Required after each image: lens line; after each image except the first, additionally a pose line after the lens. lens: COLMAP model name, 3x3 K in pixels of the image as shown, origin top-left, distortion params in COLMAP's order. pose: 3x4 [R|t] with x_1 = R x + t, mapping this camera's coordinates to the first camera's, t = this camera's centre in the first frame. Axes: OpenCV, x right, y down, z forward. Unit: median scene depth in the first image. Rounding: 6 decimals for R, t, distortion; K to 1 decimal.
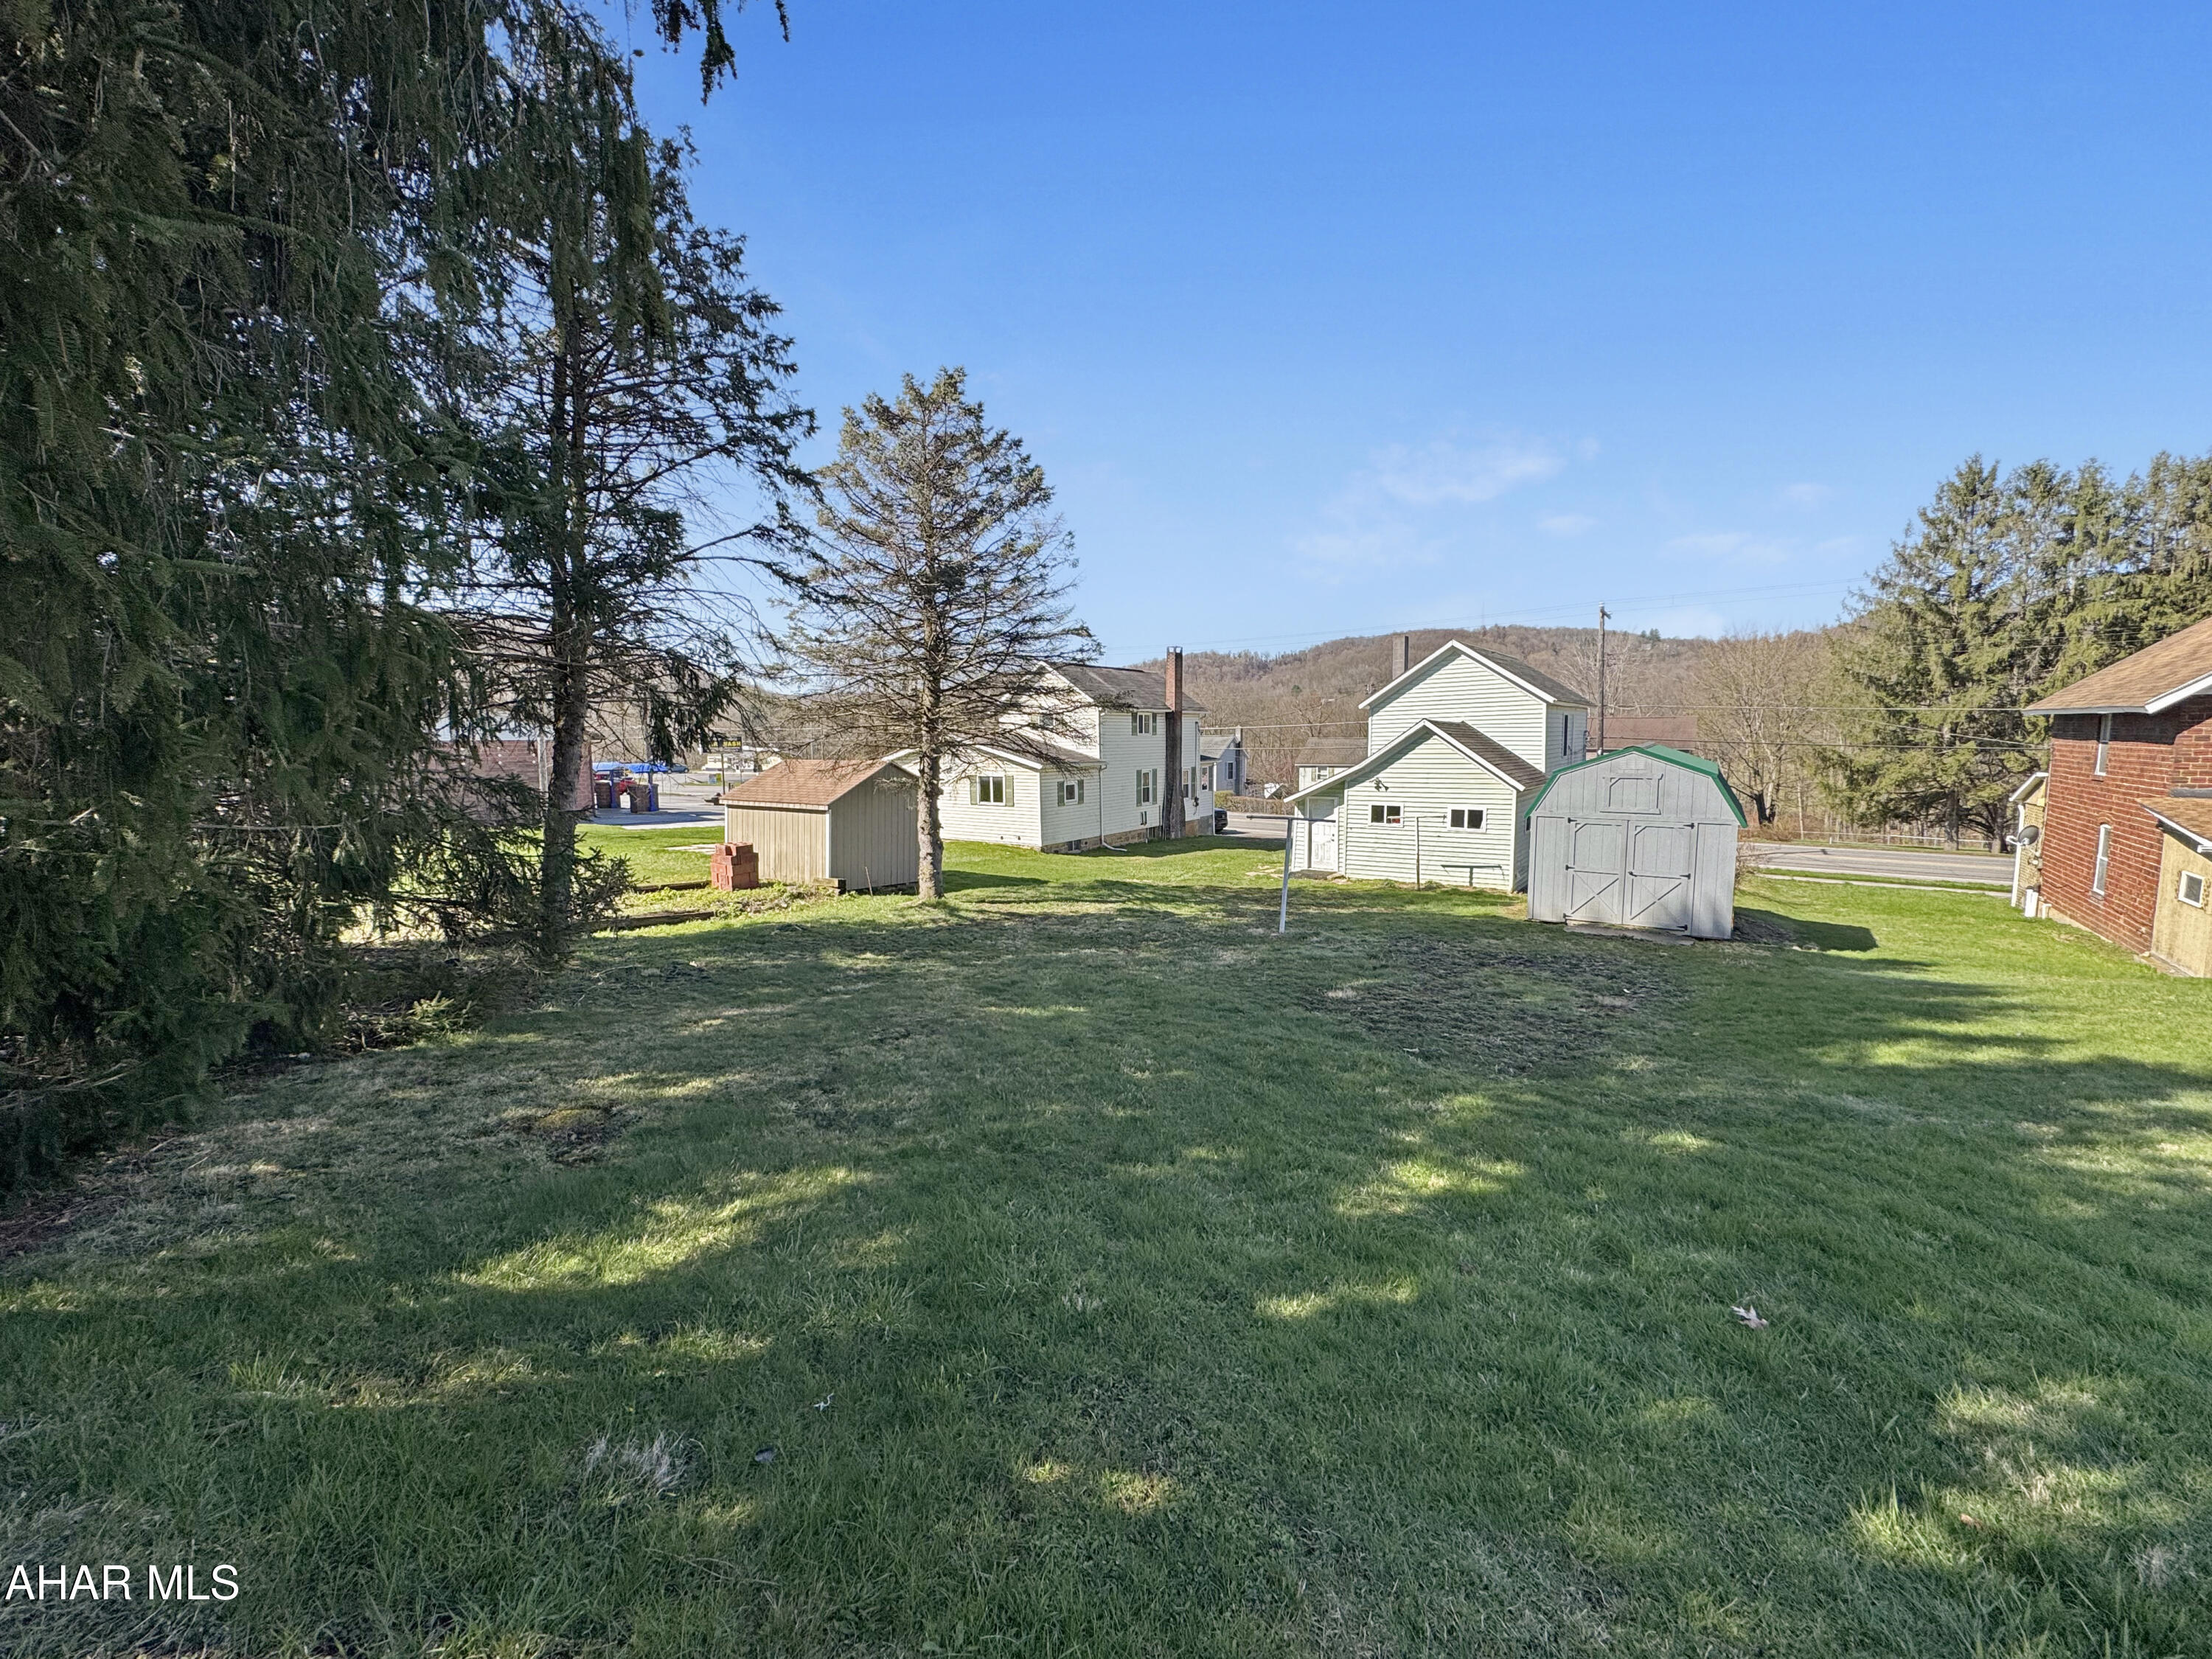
lens RADIAL K [[870.4, 0, 1106.0], [0, 870.4, 829.5], [0, 0, 1]] dist [-0.000354, -0.000069]
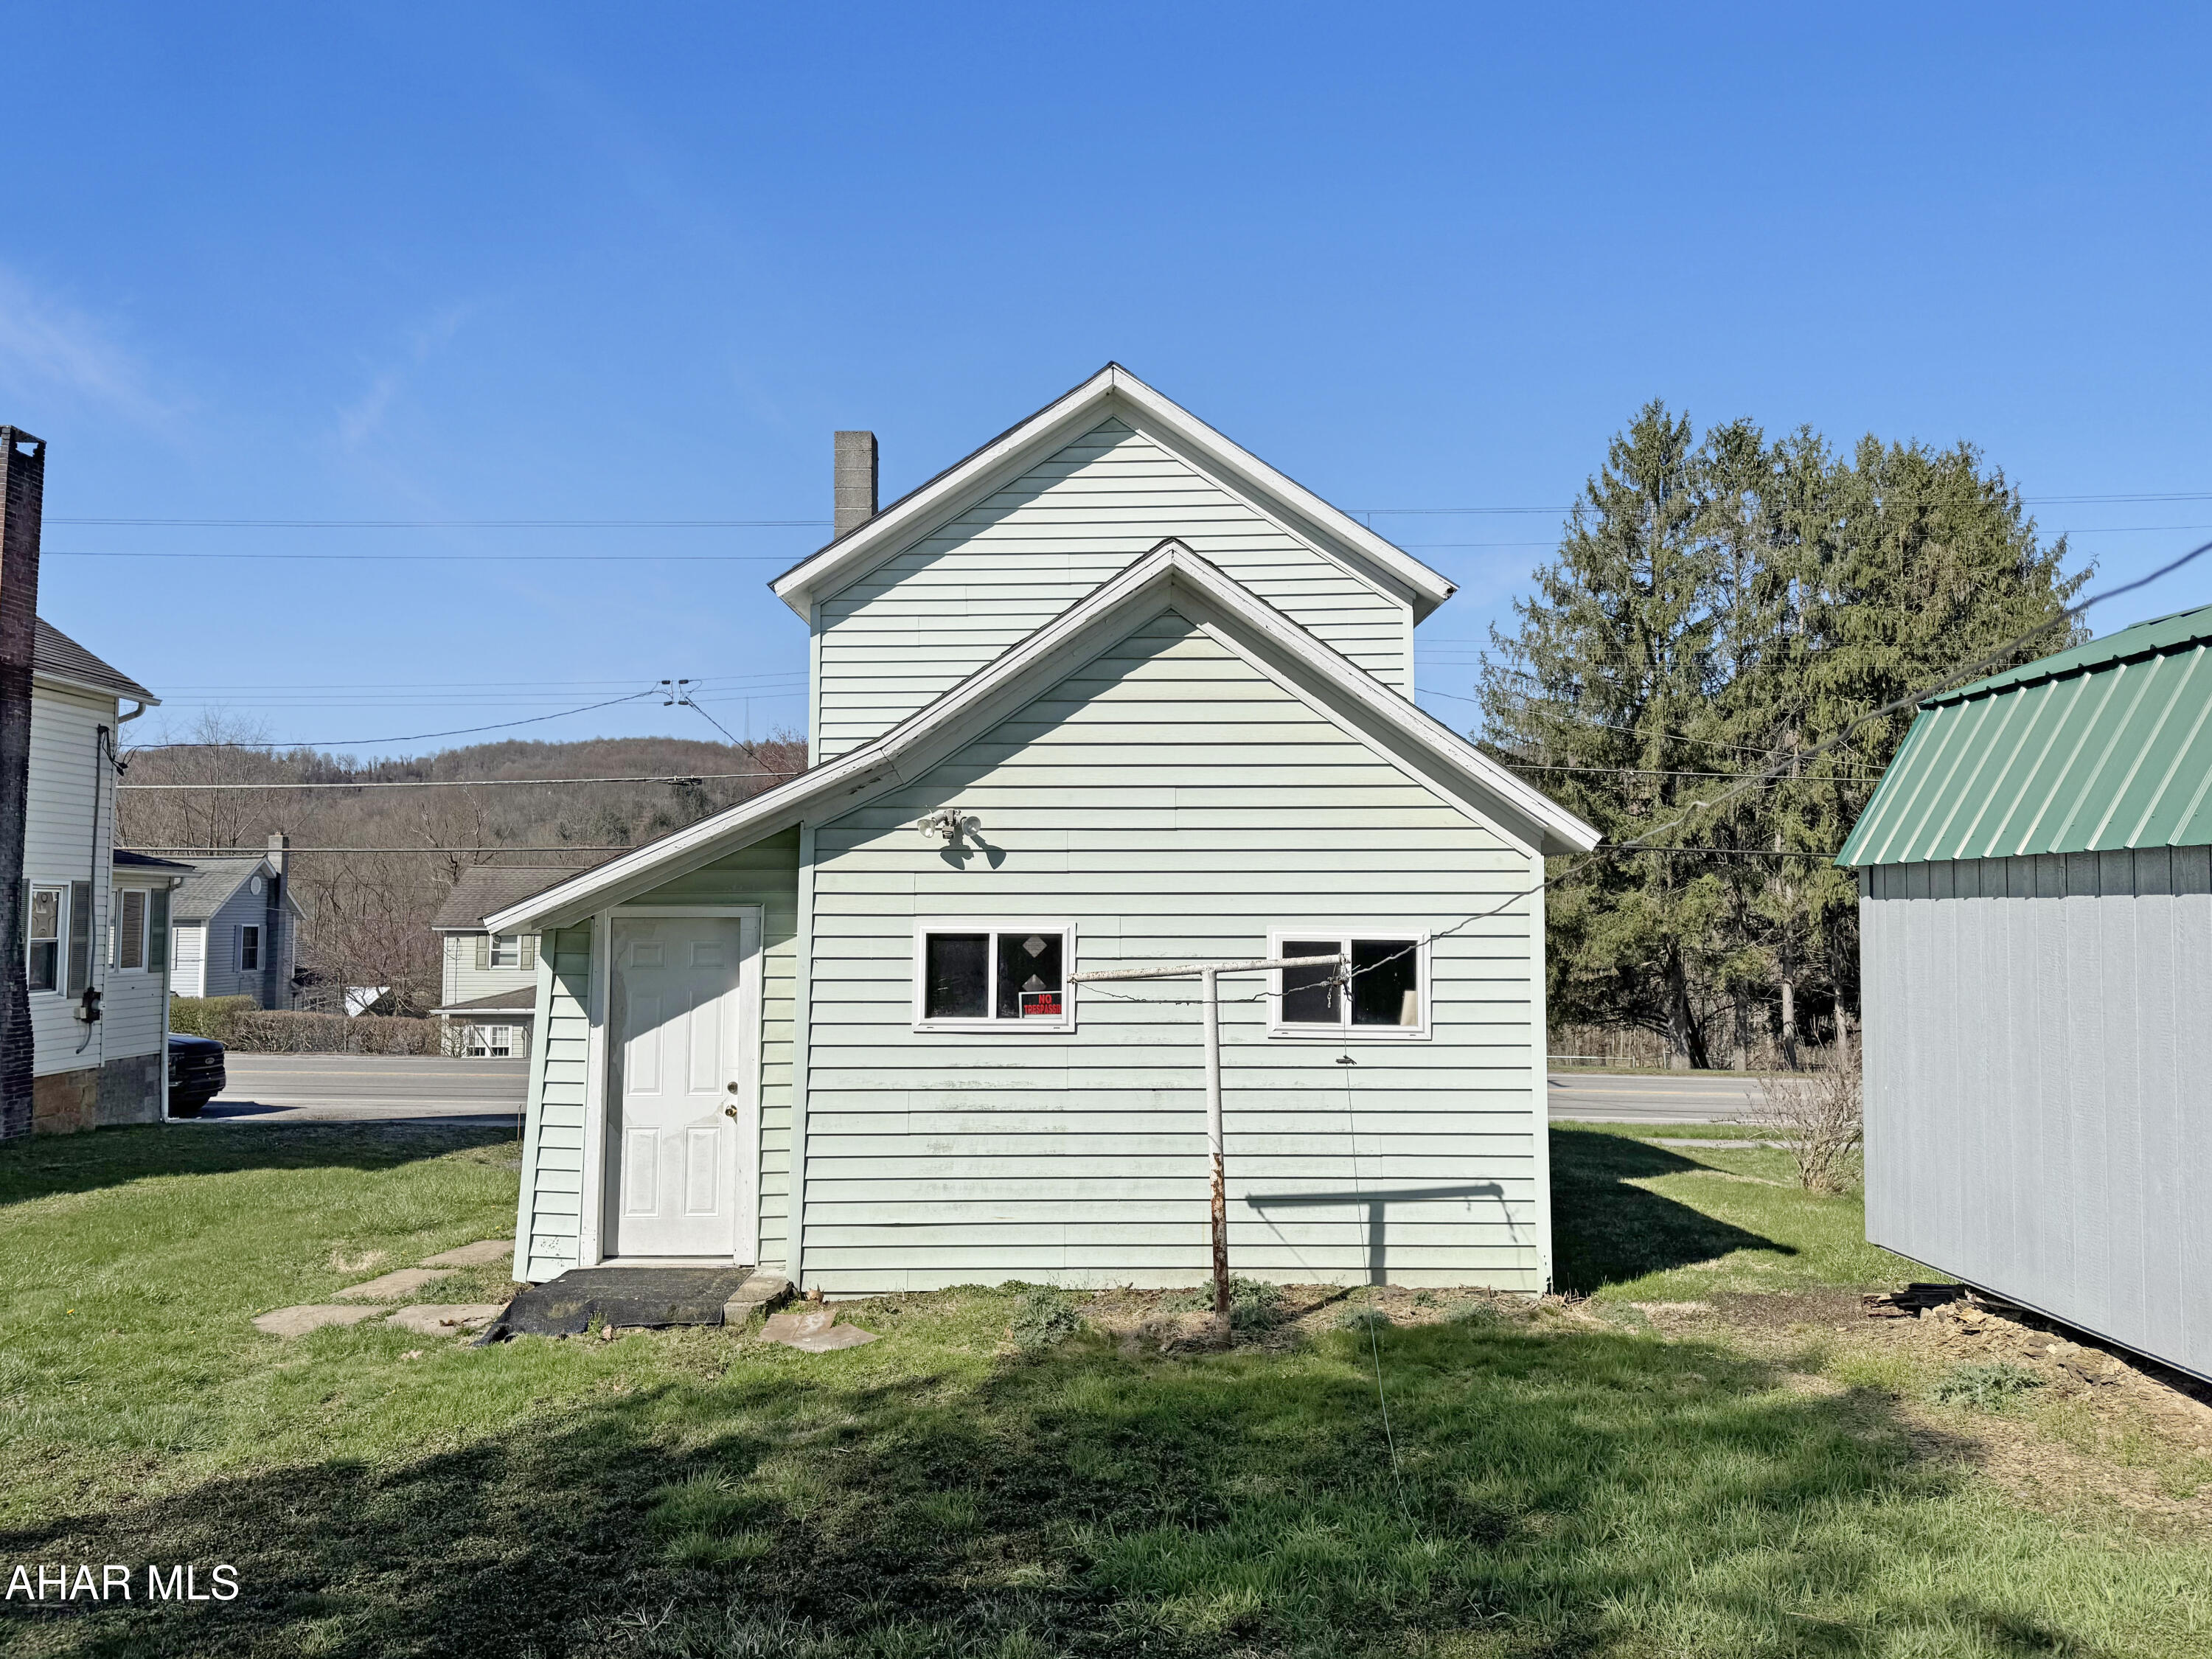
lens RADIAL K [[1571.6, 0, 1106.0], [0, 1571.6, 829.5], [0, 0, 1]] dist [0.003868, 0.000265]
pose [[0.807066, 0.047890, 0.588515, 0.068946], [0.050098, 0.987557, -0.149065, 0.004047], [-0.588331, 0.149789, 0.794625, 0.414096]]
